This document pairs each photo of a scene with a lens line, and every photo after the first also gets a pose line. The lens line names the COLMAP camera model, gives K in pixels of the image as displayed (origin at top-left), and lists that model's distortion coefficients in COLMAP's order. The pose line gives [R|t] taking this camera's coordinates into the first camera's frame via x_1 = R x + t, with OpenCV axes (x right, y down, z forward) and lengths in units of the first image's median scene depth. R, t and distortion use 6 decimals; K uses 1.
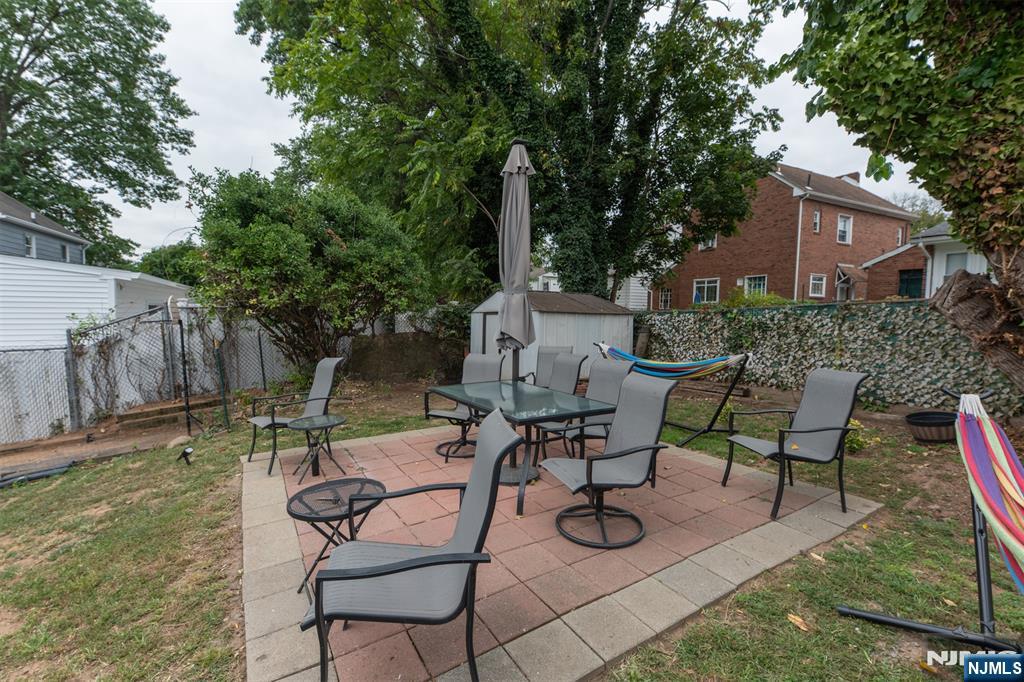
lens RADIAL K [[453.8, 0, 518.3], [0, 453.8, 341.3], [0, 0, 1]] dist [0.002476, -0.003768]
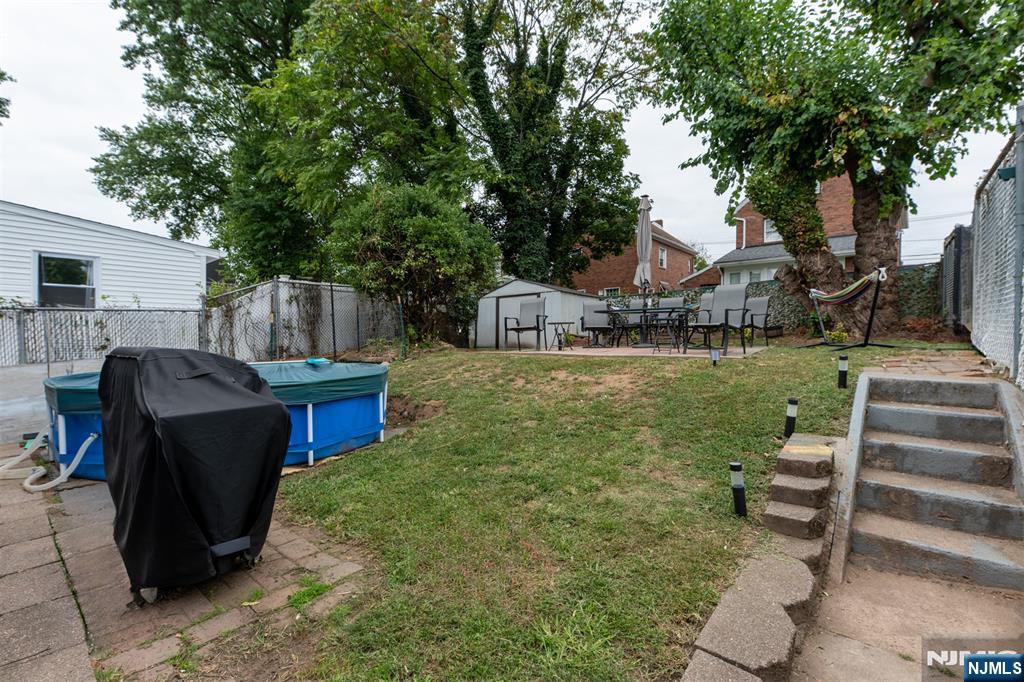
lens RADIAL K [[453.8, 0, 514.8], [0, 453.8, 342.2], [0, 0, 1]] dist [0.002476, -0.003768]
pose [[0.925318, -0.013211, 0.378961, -0.426027], [0.030986, 0.998685, -0.040845, 0.103818], [-0.377923, 0.049537, 0.924511, -0.234581]]
